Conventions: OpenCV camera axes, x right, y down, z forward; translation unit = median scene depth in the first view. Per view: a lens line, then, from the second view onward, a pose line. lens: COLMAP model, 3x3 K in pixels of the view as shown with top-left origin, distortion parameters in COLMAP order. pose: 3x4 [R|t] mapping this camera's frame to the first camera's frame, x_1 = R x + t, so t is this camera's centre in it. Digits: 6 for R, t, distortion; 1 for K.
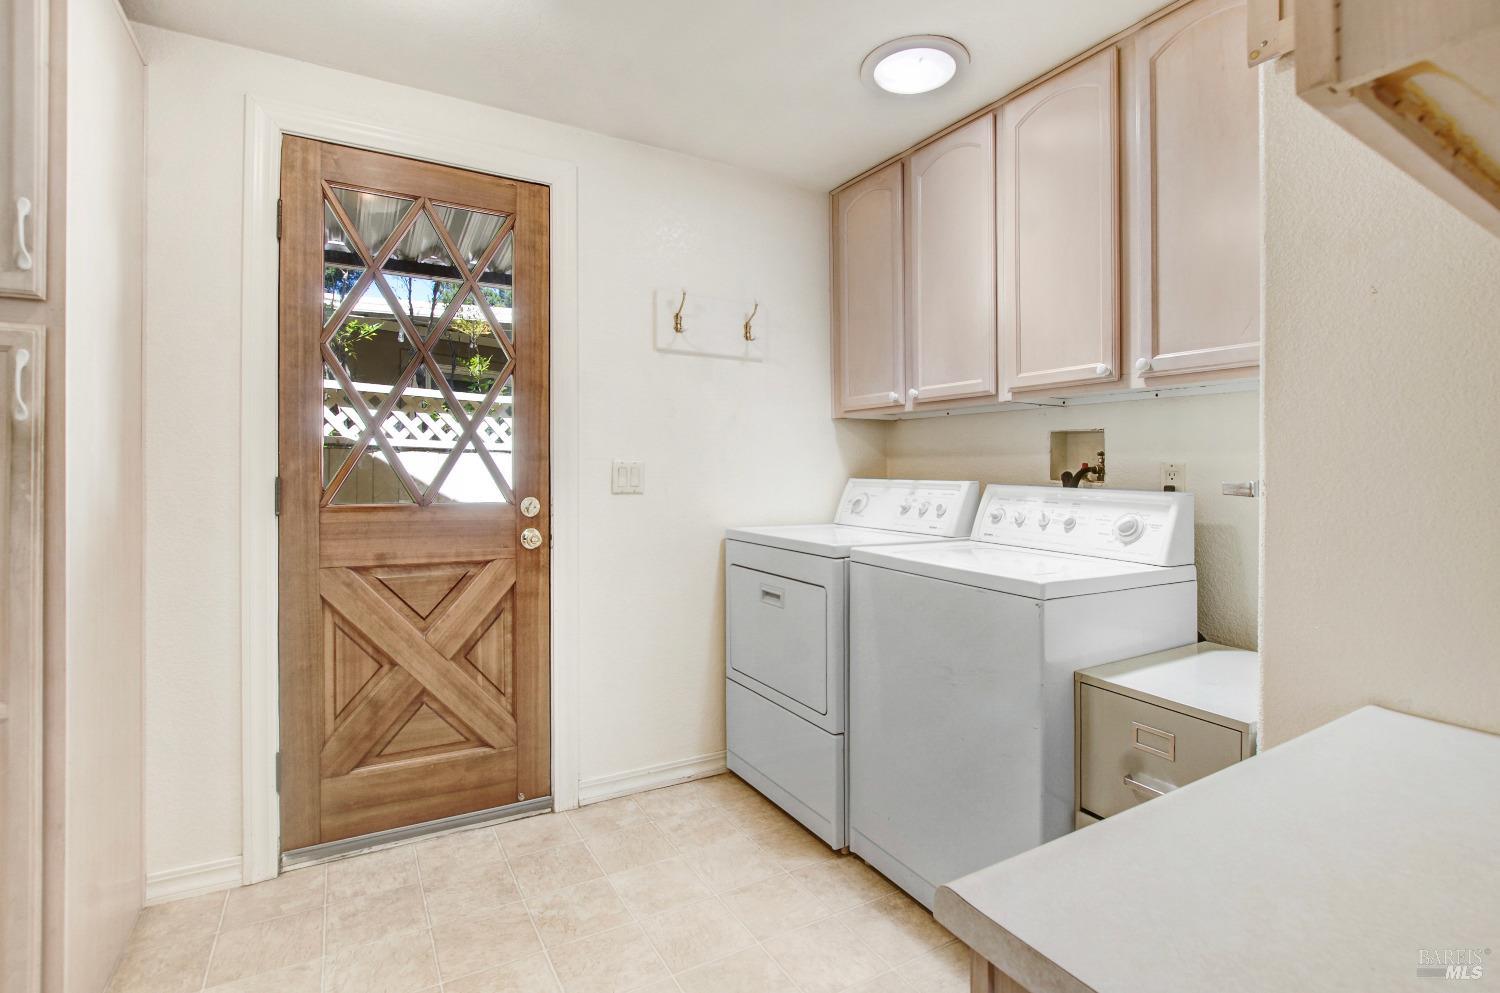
lens RADIAL K [[709.7, 0, 740.9], [0, 709.7, 486.7], [0, 0, 1]] dist [-0.022120, 0.000453]
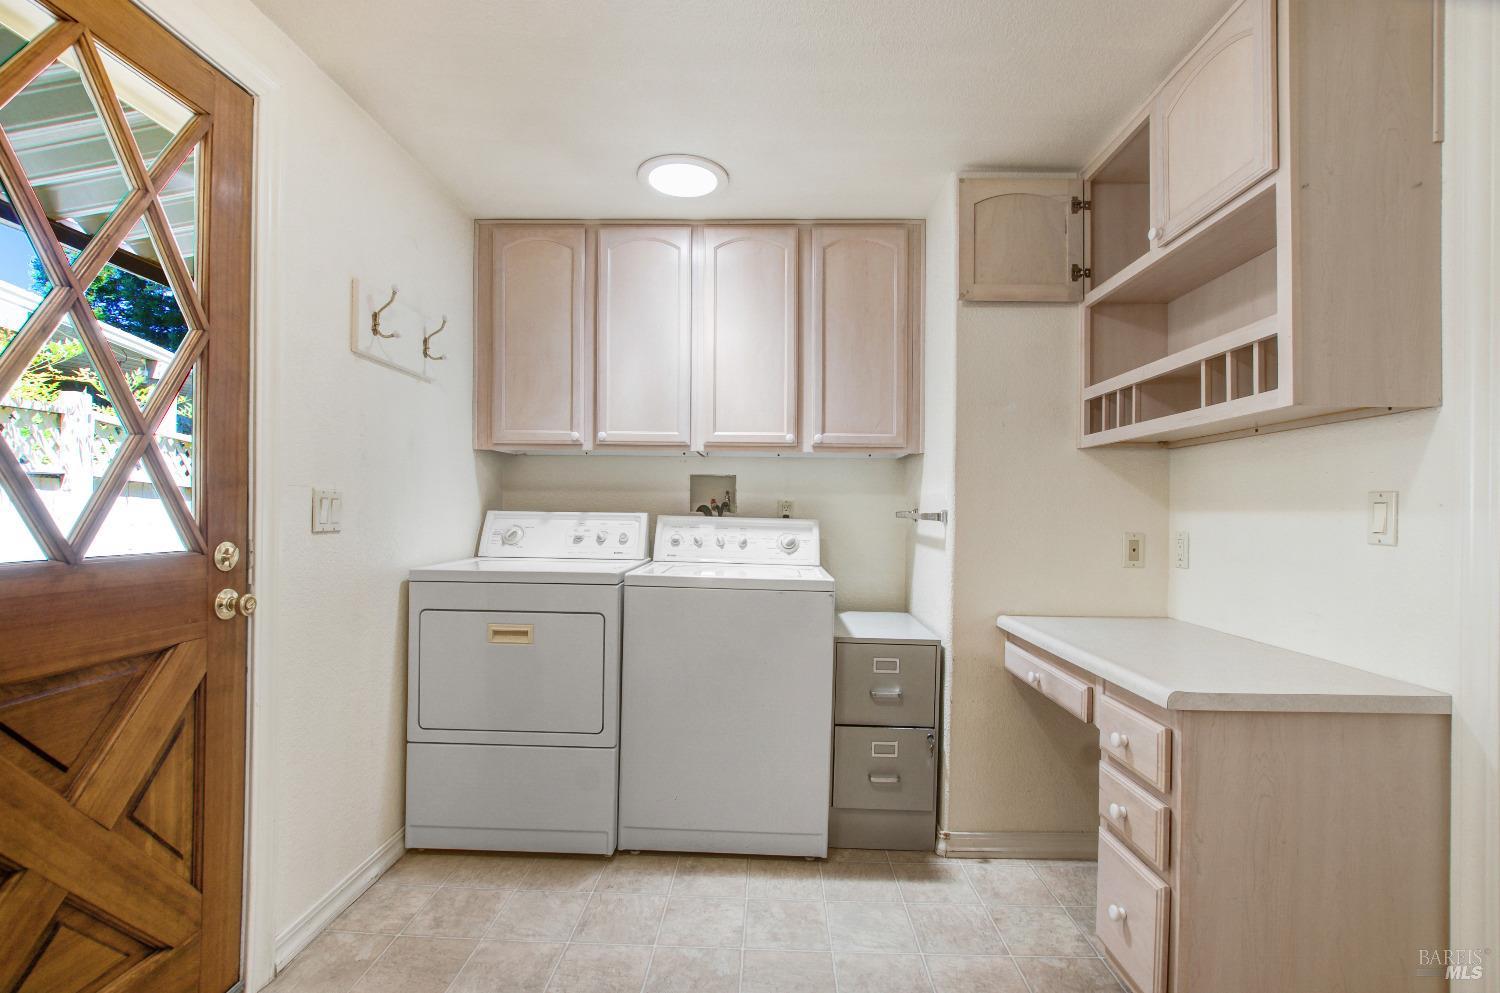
lens RADIAL K [[659.3, 0, 739.0], [0, 659.3, 504.7], [0, 0, 1]] dist [-0.018602, 0.001118]
pose [[0.530553, 0.002579, 0.847648, -0.568023], [0.012010, 0.999872, -0.010560, -0.008262], [-0.847567, 0.015783, 0.530454, 0.268714]]
